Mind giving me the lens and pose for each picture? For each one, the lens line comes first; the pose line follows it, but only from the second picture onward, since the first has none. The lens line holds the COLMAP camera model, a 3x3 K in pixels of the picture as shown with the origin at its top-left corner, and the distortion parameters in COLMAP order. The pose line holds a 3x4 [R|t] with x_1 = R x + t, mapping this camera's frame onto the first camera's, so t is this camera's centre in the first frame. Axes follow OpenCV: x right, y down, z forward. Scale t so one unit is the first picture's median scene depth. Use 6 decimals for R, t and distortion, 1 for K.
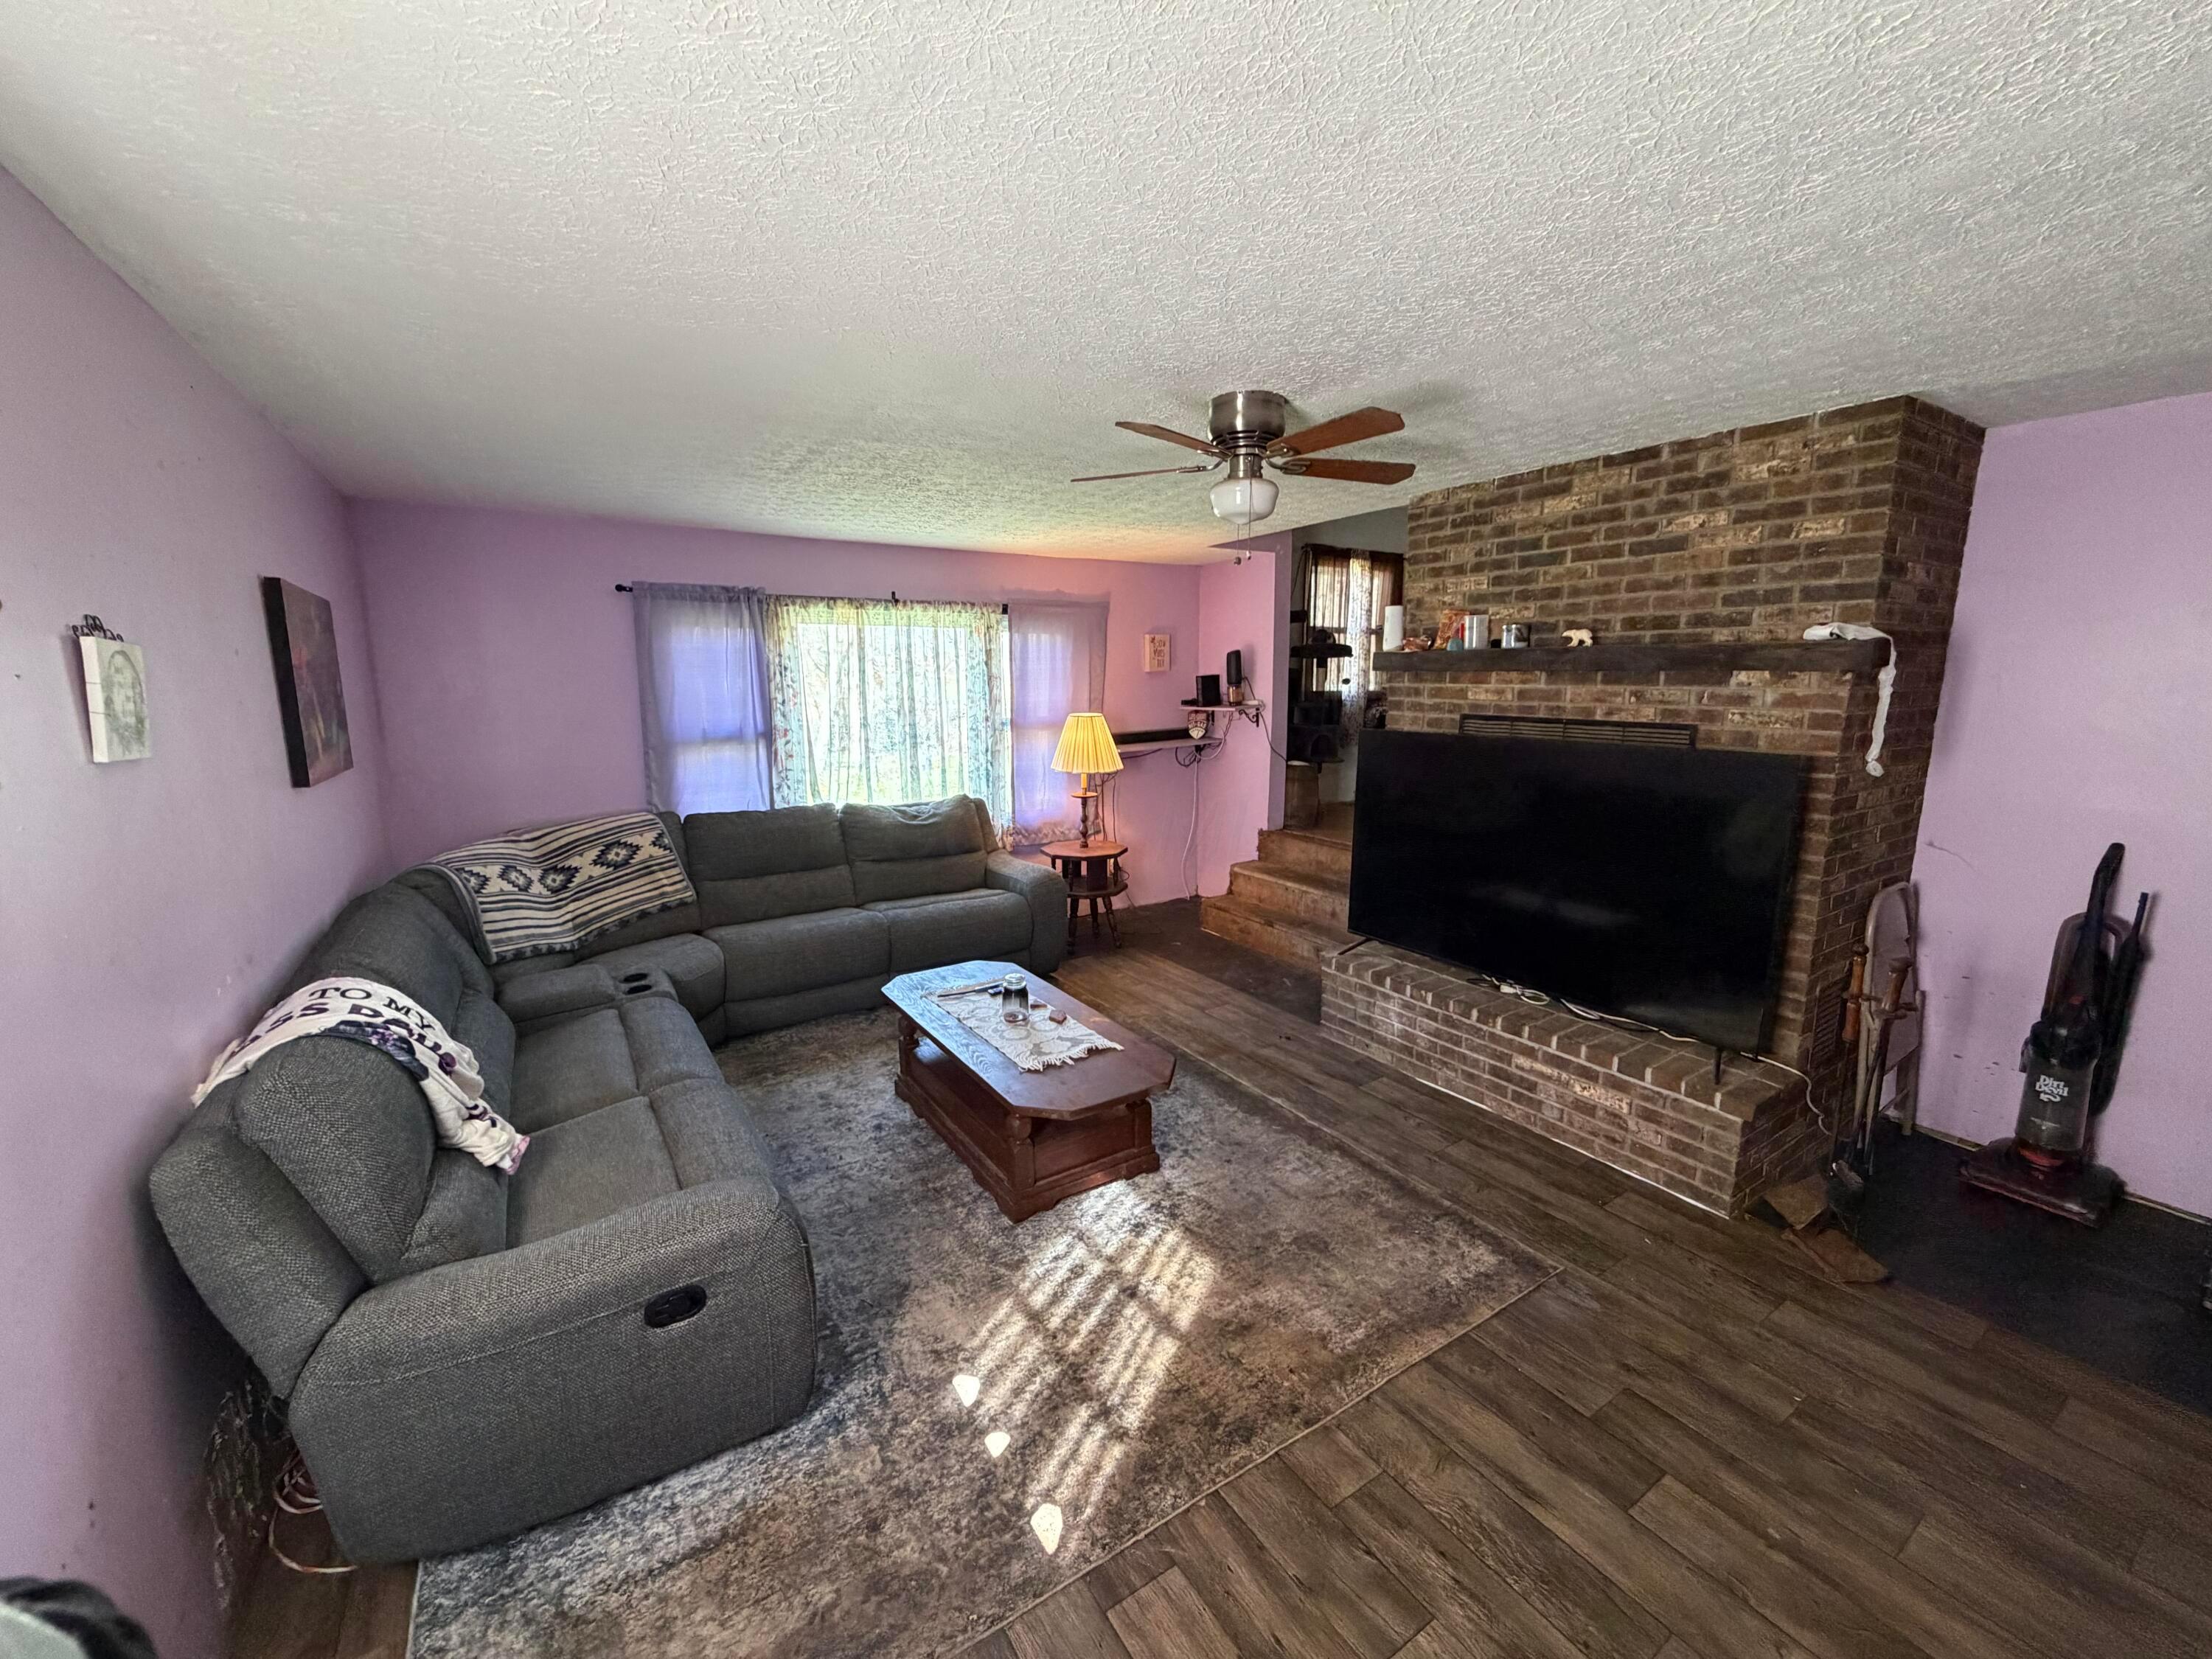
lens RADIAL K [[881.3, 0, 1109.6], [0, 881.3, 828.5], [0, 0, 1]] dist [-0.000343, -0.000547]
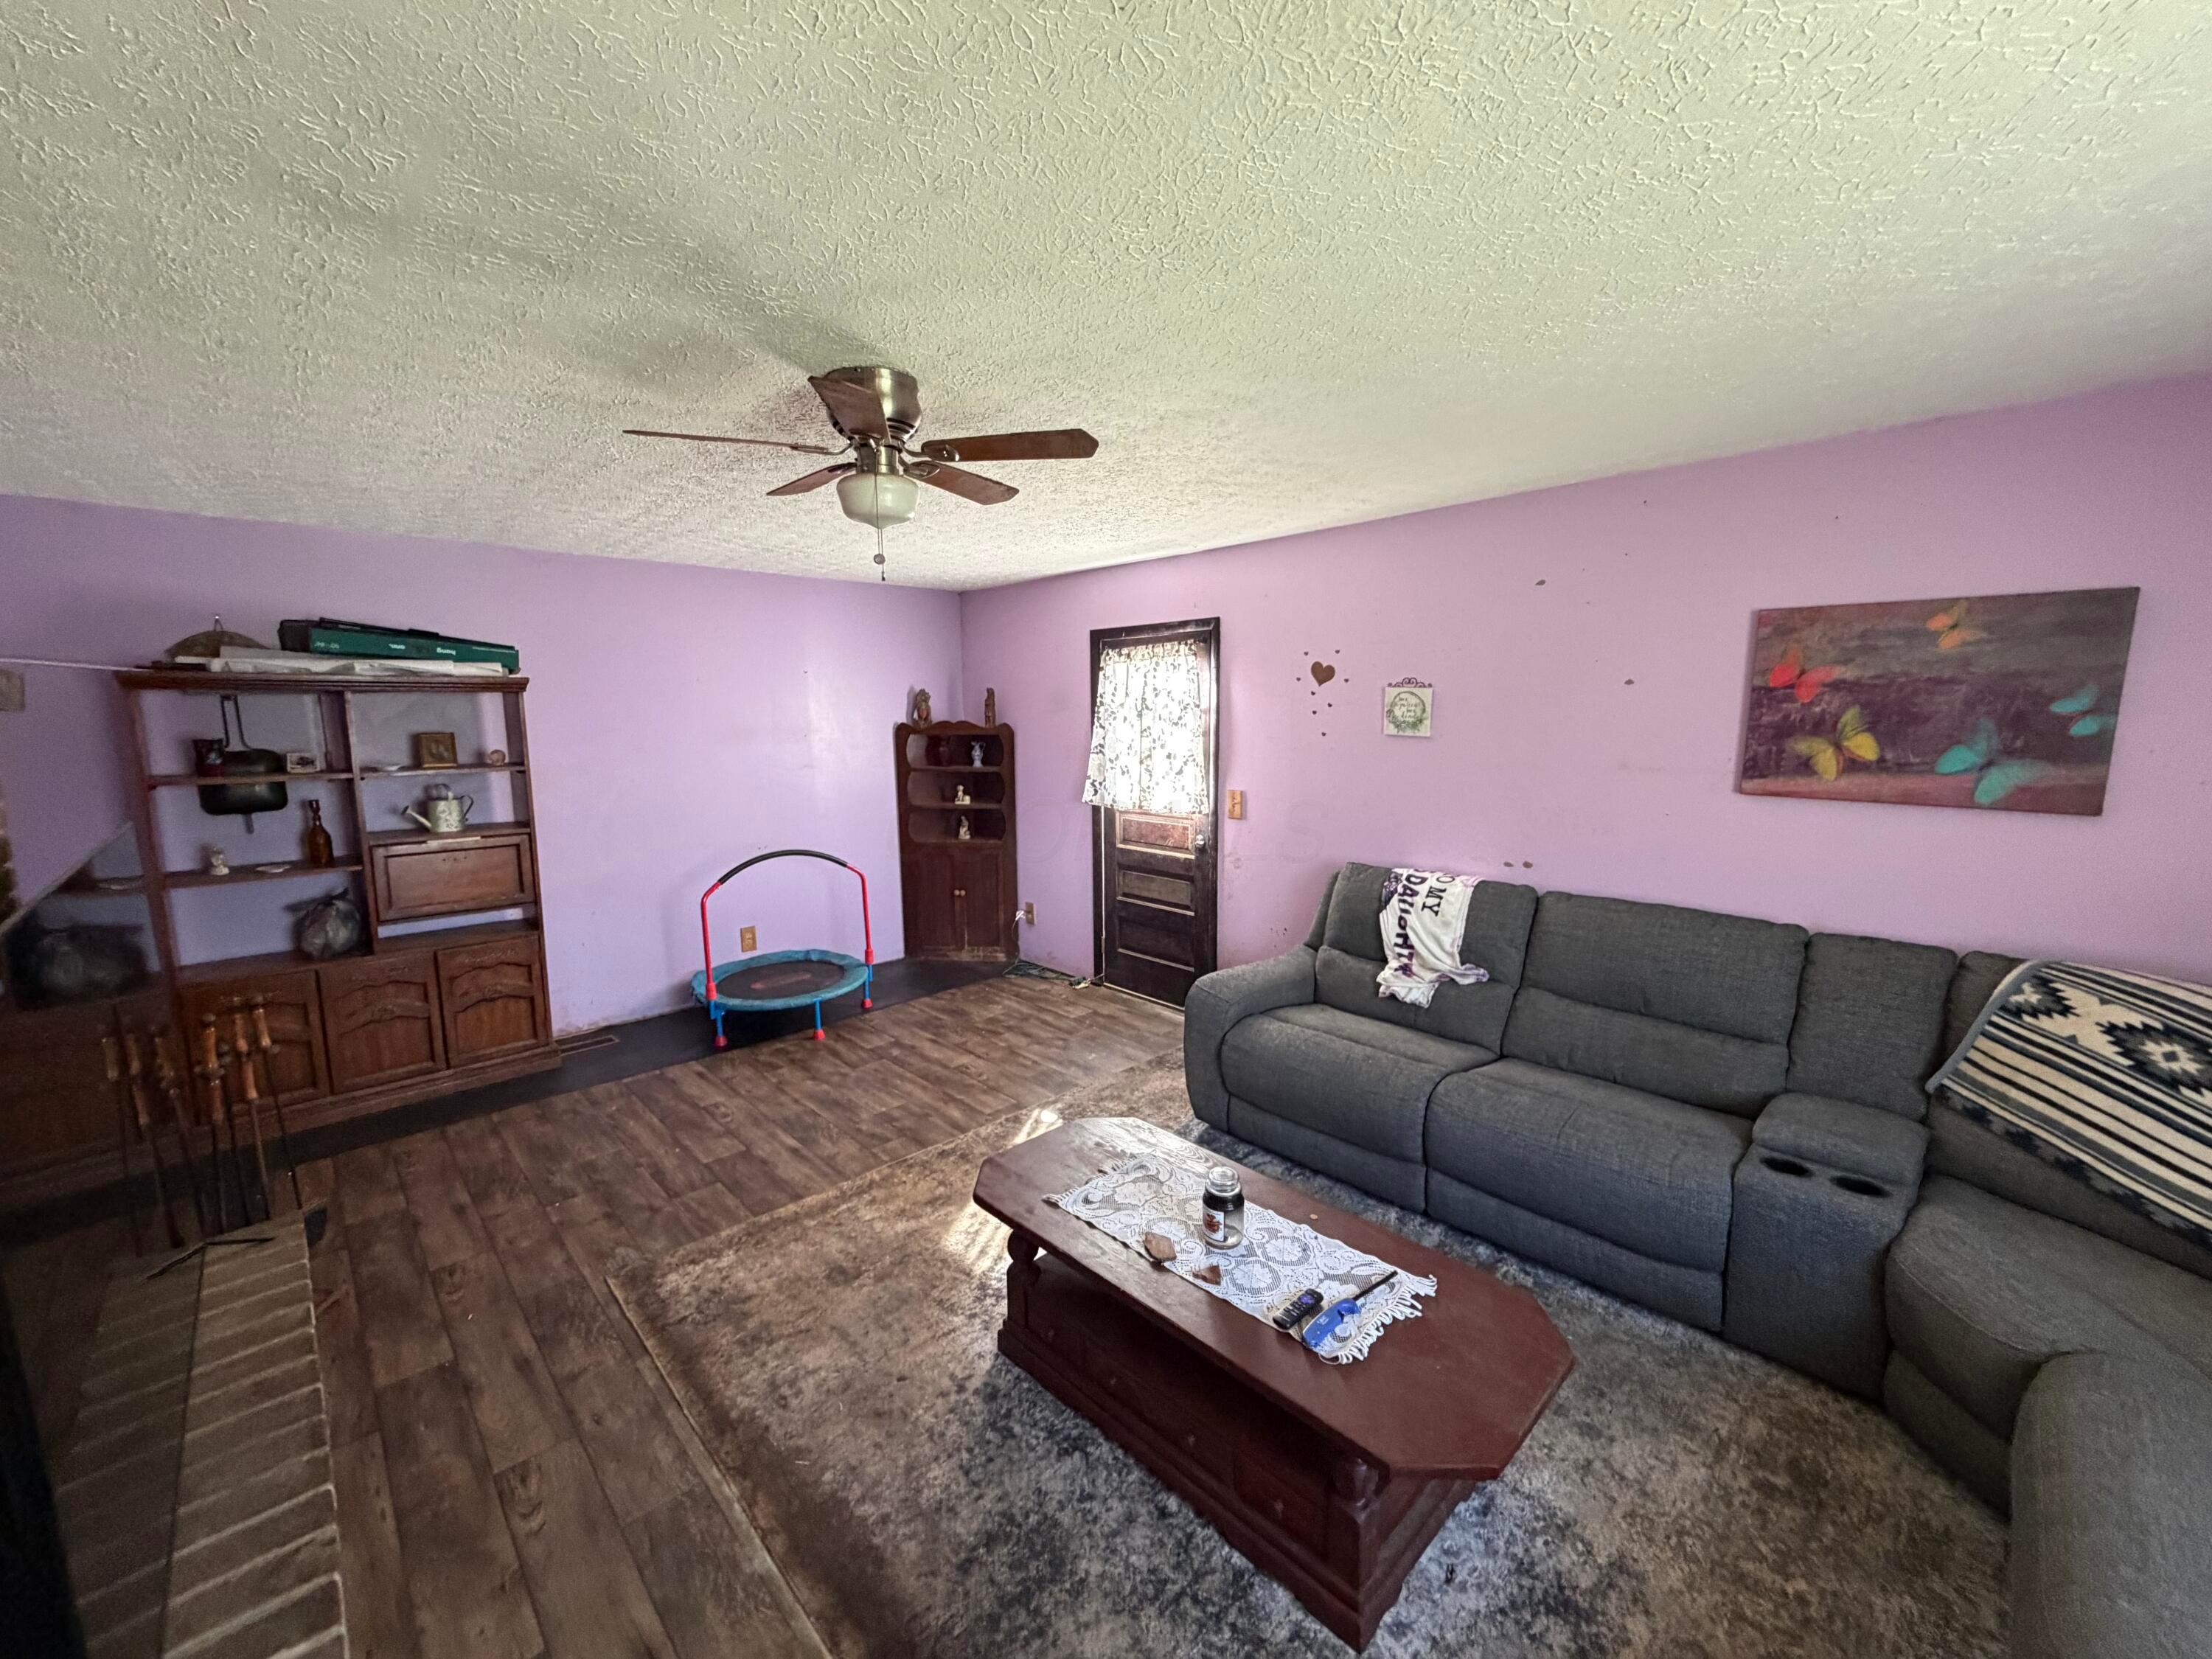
lens RADIAL K [[880.3, 0, 1109.1], [0, 880.3, 830.3], [0, 0, 1]] dist [-0.001043, 0.000047]
pose [[-0.981835, 0.037752, -0.185943, 0.103244], [-0.020263, 0.953539, 0.300589, -0.325895], [0.188652, 0.298896, -0.935453, 1.897151]]
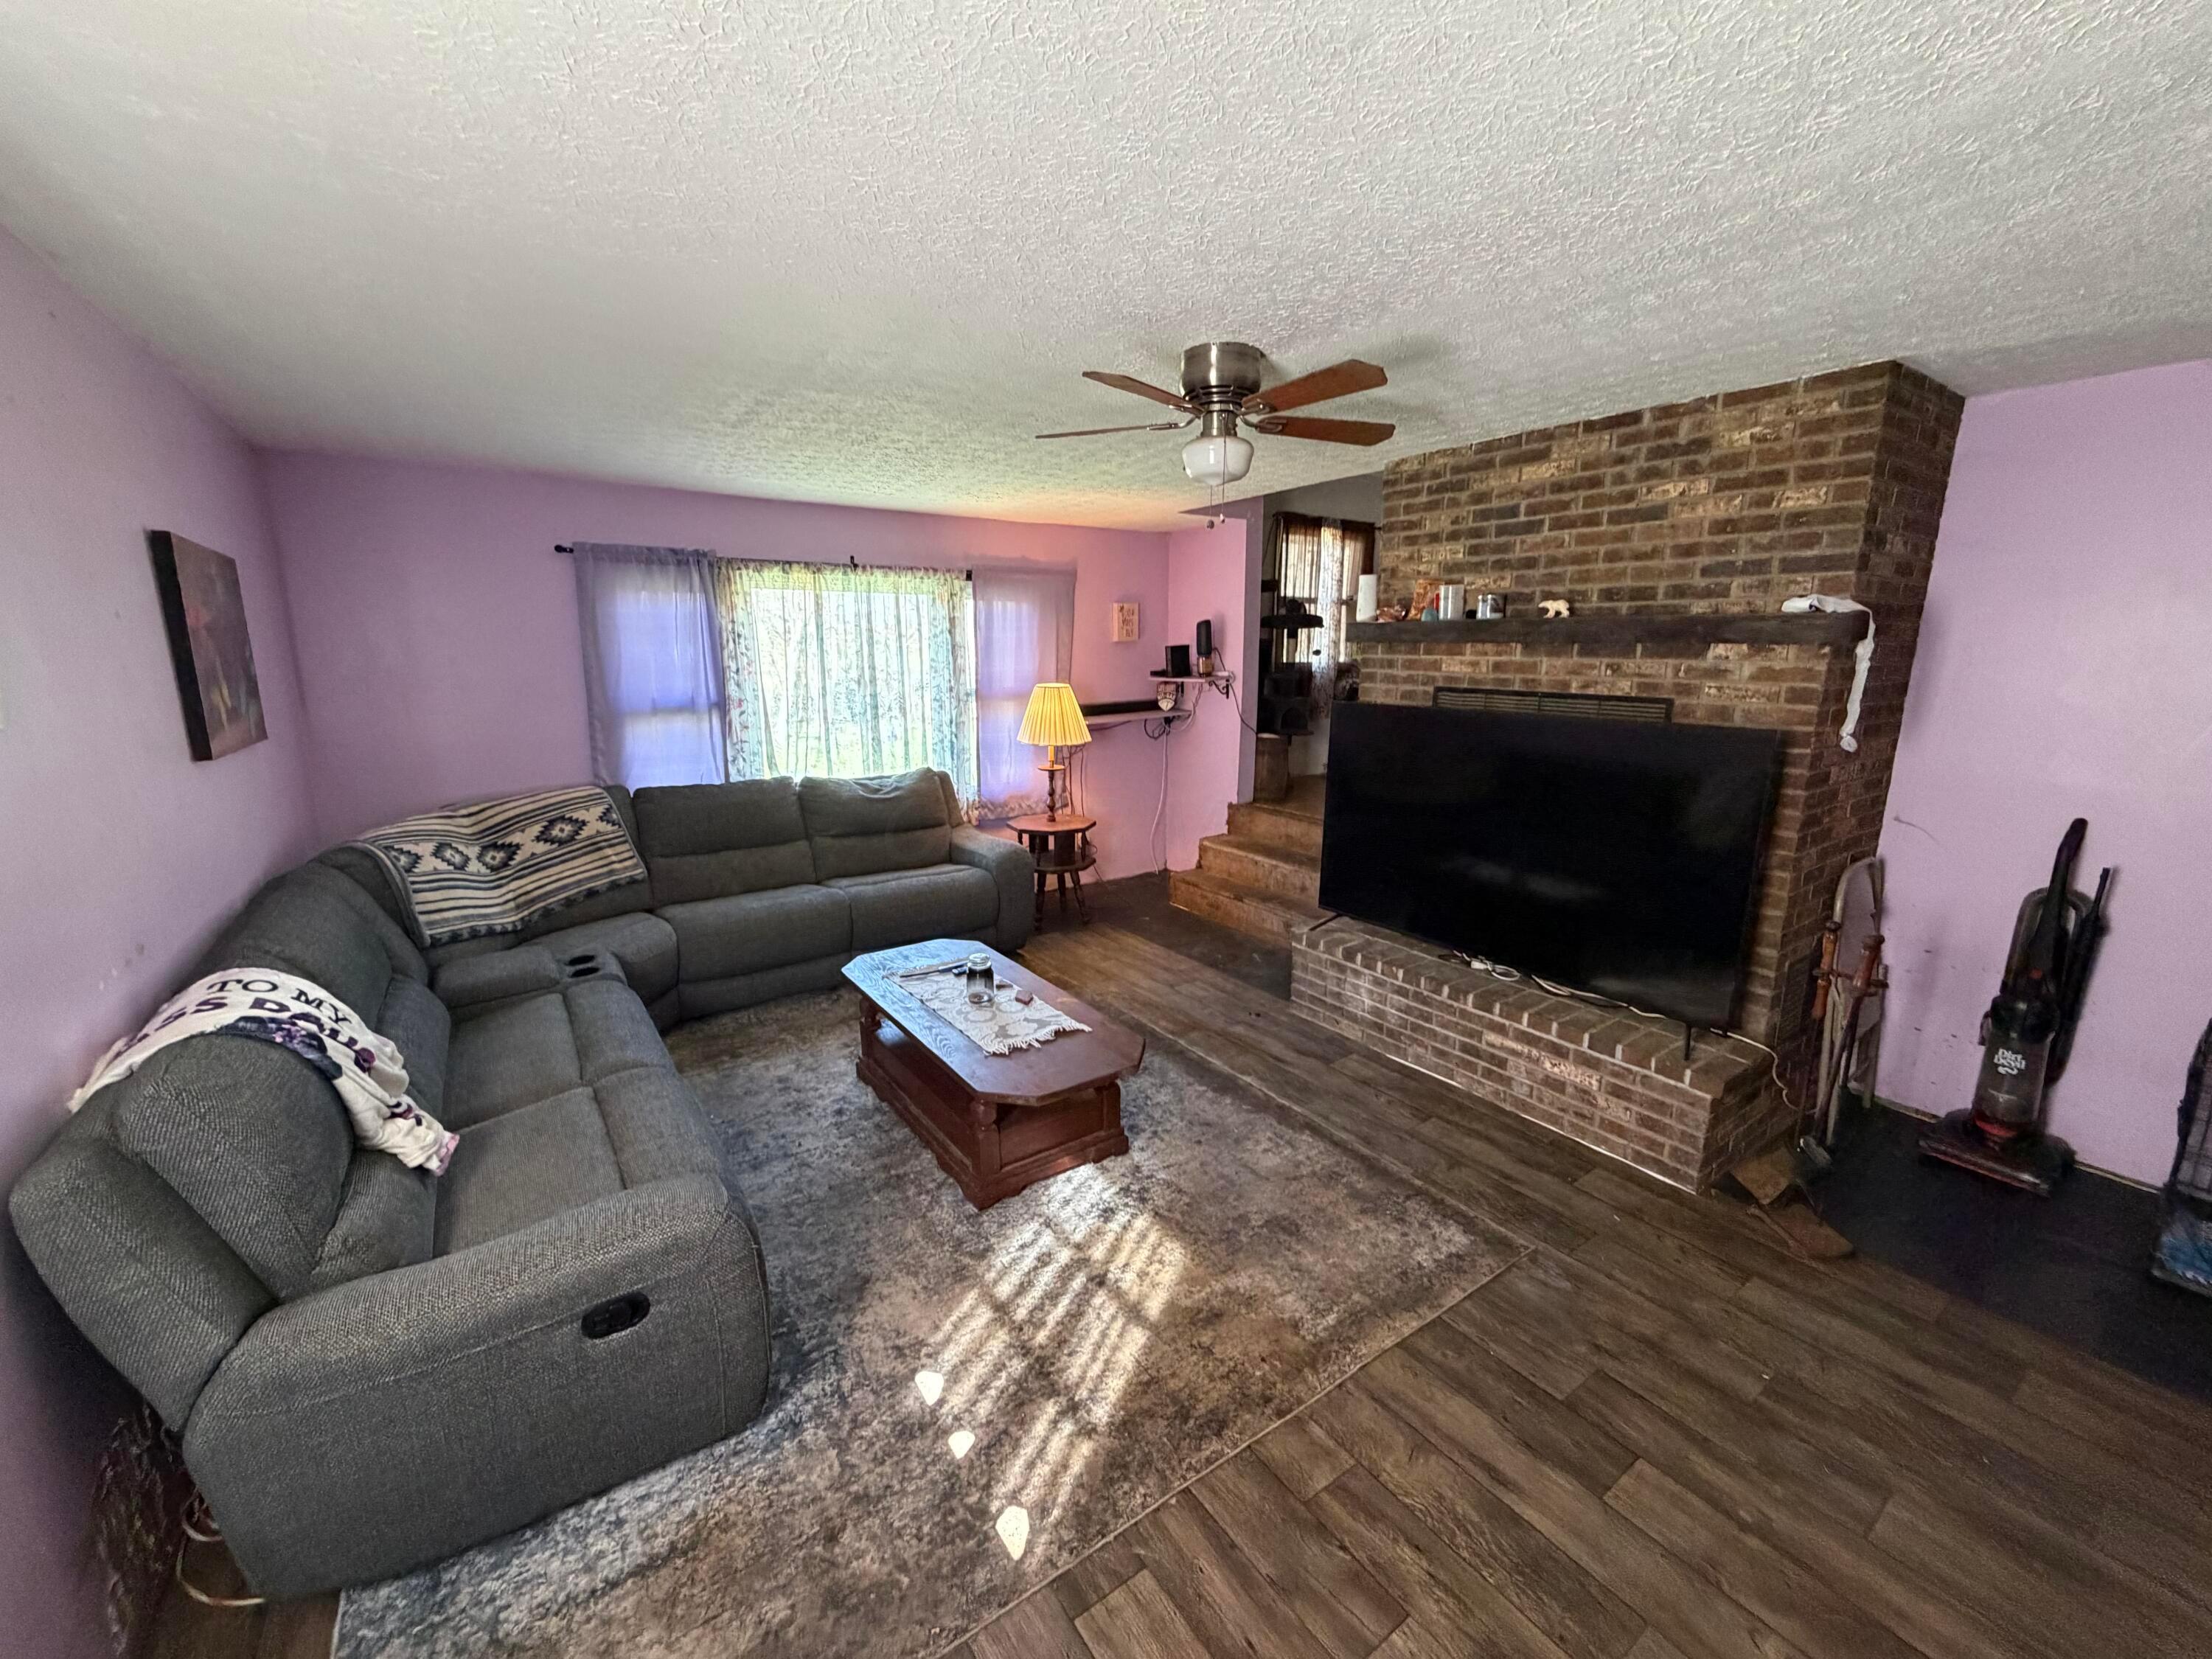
lens RADIAL K [[880.3, 0, 1109.1], [0, 880.3, 831.6], [0, 0, 1]] dist [-0.001043, 0.000047]
pose [[0.999368, -0.001442, 0.035506, 0.000884], [0.000164, 0.999352, 0.035981, -0.005527], [-0.035535, -0.035952, 0.998722, 0.041647]]
